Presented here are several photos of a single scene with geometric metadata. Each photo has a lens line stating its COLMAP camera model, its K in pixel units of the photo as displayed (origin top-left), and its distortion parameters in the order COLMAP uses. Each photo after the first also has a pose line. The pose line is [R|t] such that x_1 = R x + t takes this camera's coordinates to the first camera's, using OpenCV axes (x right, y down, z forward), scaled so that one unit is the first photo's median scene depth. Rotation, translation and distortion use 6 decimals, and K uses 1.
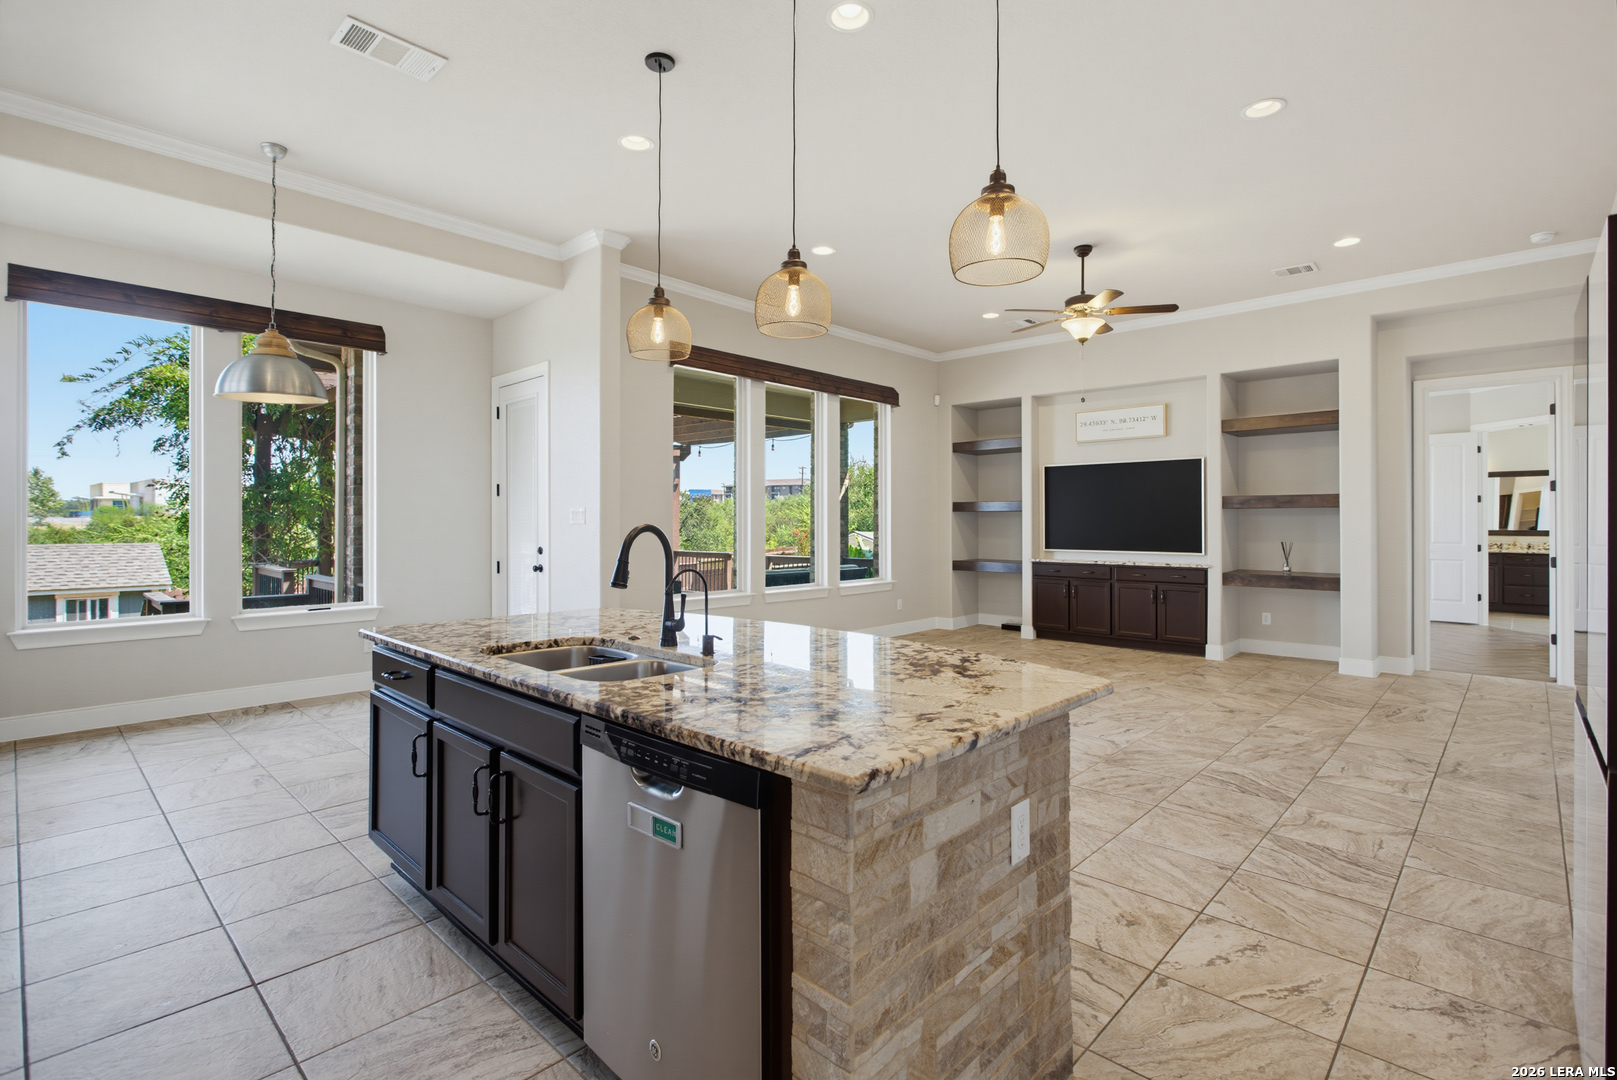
lens RADIAL K [[762.7, 0, 815.7], [0, 762.7, 521.2], [0, 0, 1]] dist [-0.000716, -0.000185]
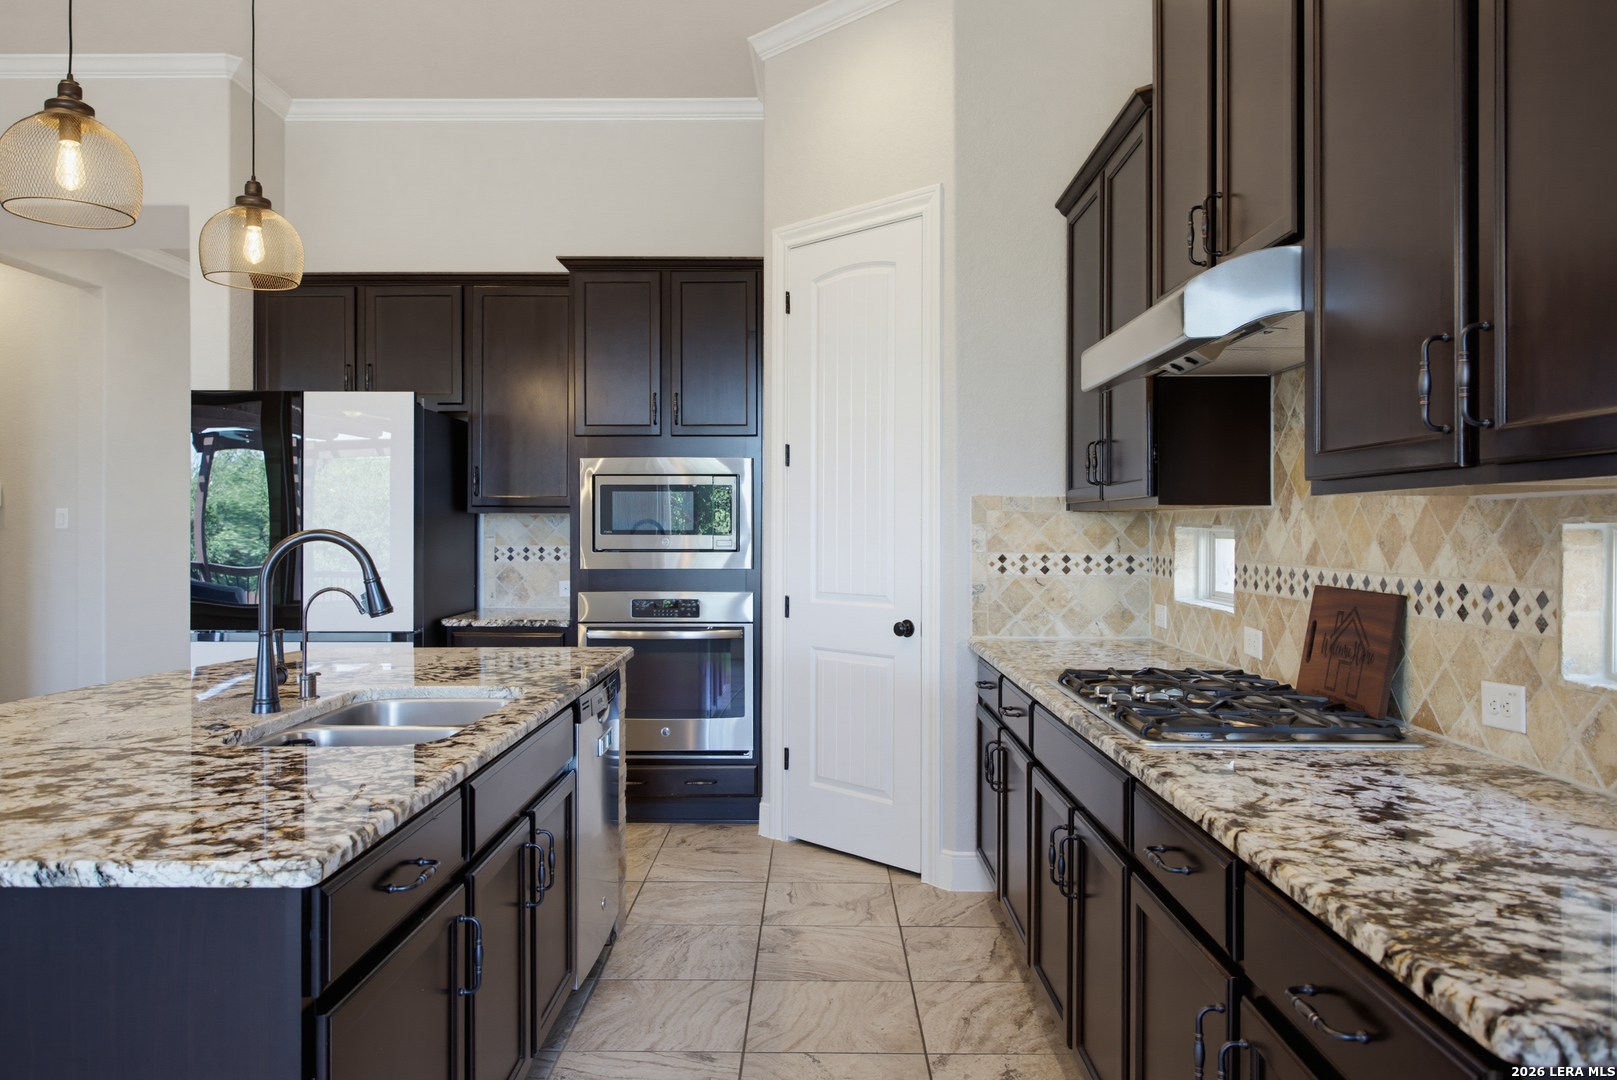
lens RADIAL K [[1145.8, 0, 807.2], [0, 1145.8, 529.0], [0, 0, 1]] dist [-0.001118, -0.002234]
pose [[-0.675860, -0.004104, 0.737019, -0.466983], [-0.003923, 0.999990, 0.001971, -0.000018], [-0.737020, -0.001559, -0.675870, 0.498945]]
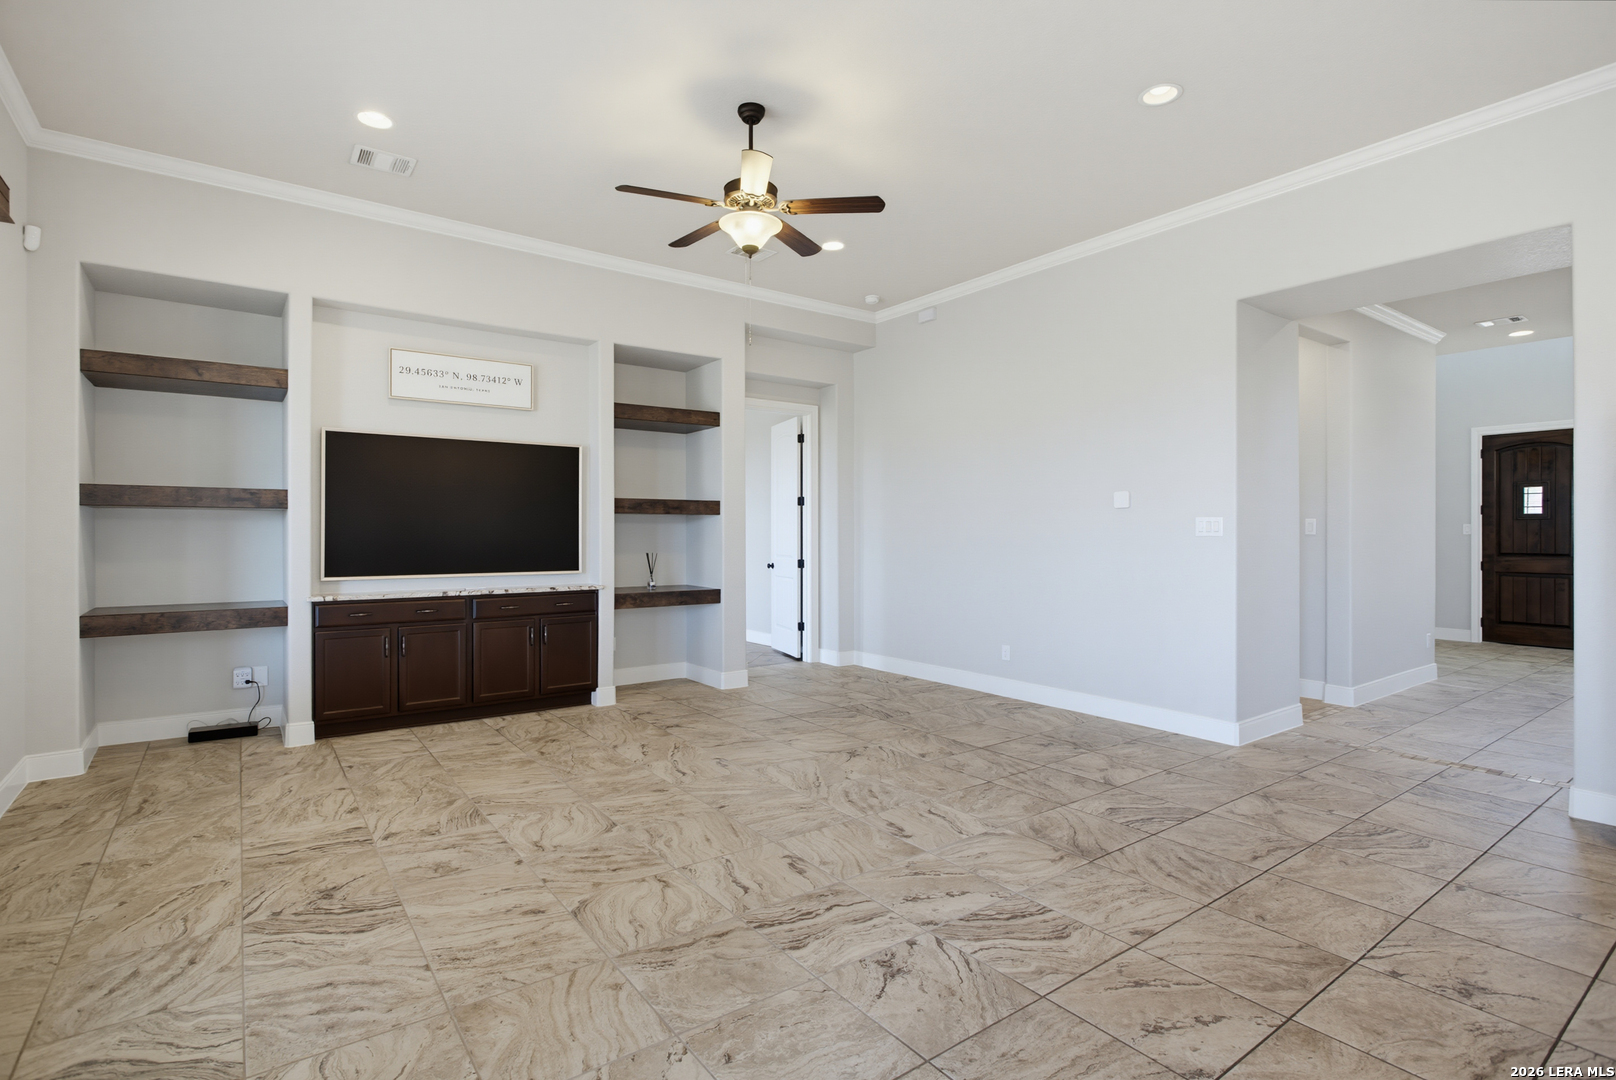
lens RADIAL K [[783.7, 0, 806.6], [0, 783.7, 532.3], [0, 0, 1]] dist [-0.010982, 0.001019]
pose [[0.186624, -0.000455, 0.982431, -0.252978], [-0.002725, 0.999996, 0.000981, 0.002360], [-0.982428, -0.002860, 0.186622, 0.704574]]
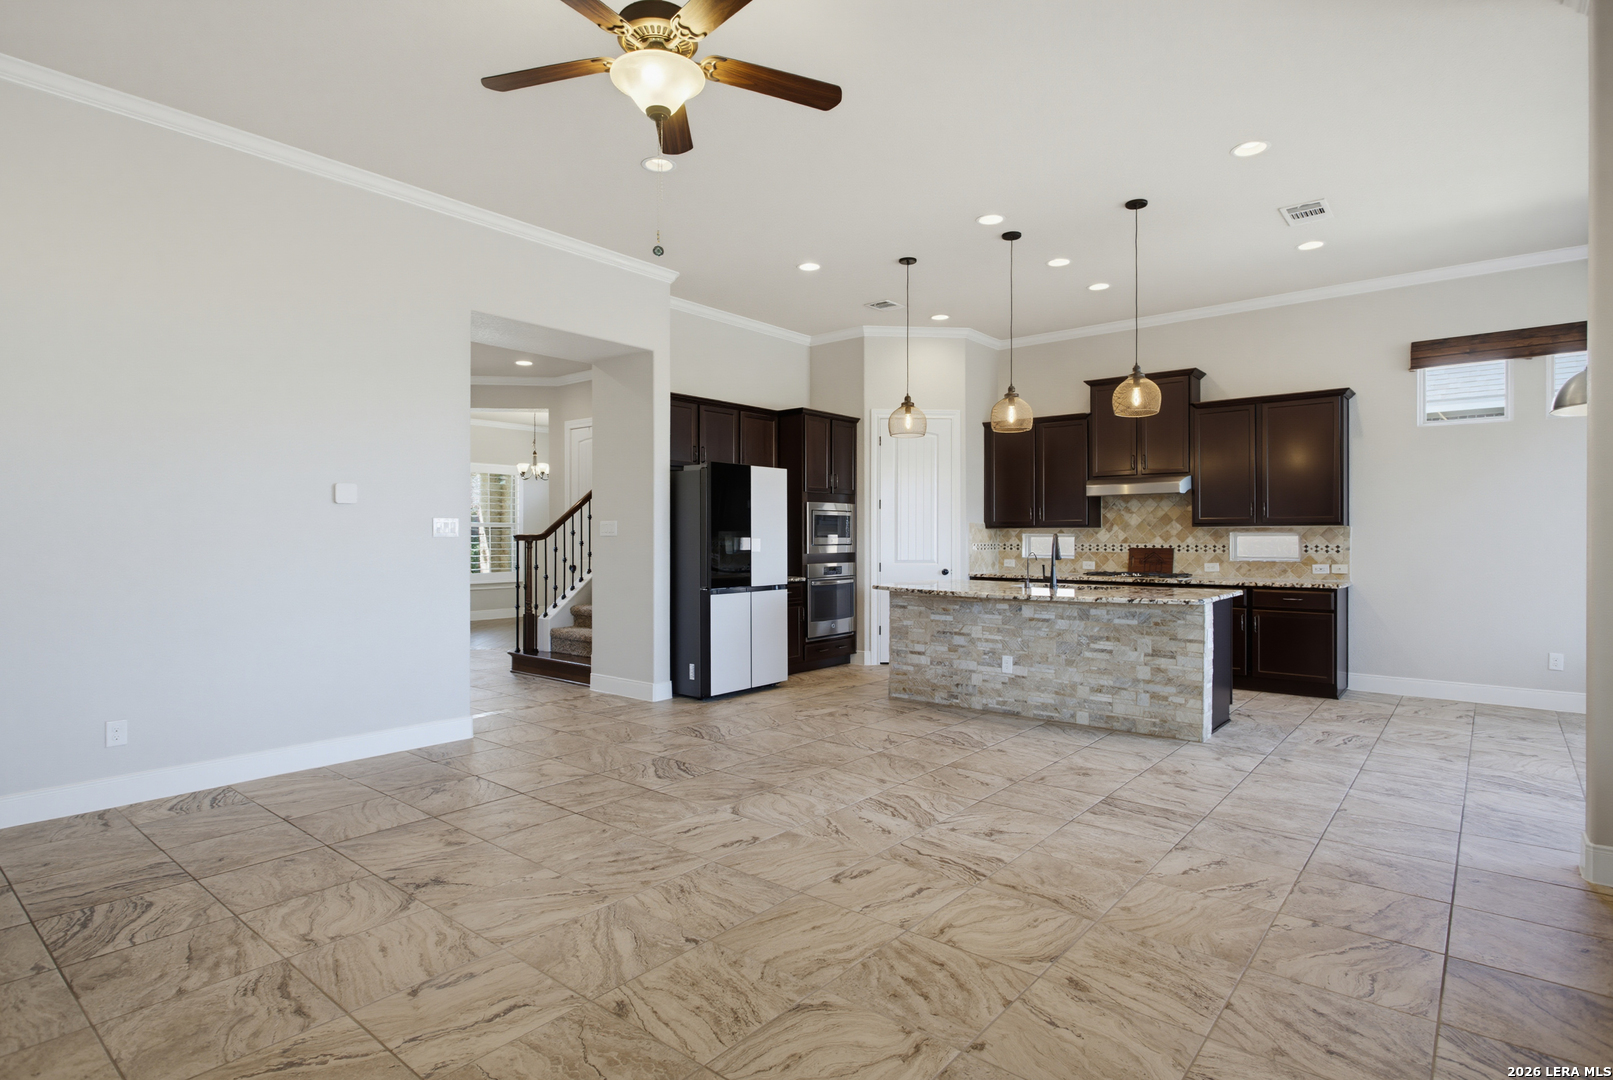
lens RADIAL K [[831.3, 0, 806.5], [0, 831.3, 540.0], [0, 0, 1]] dist [-0.004265, -0.000073]
pose [[-0.998231, -0.000320, -0.059450, 0.249493], [-0.000455, 0.999997, 0.002263, 0.006169], [0.059449, 0.002286, -0.998229, 1.263098]]
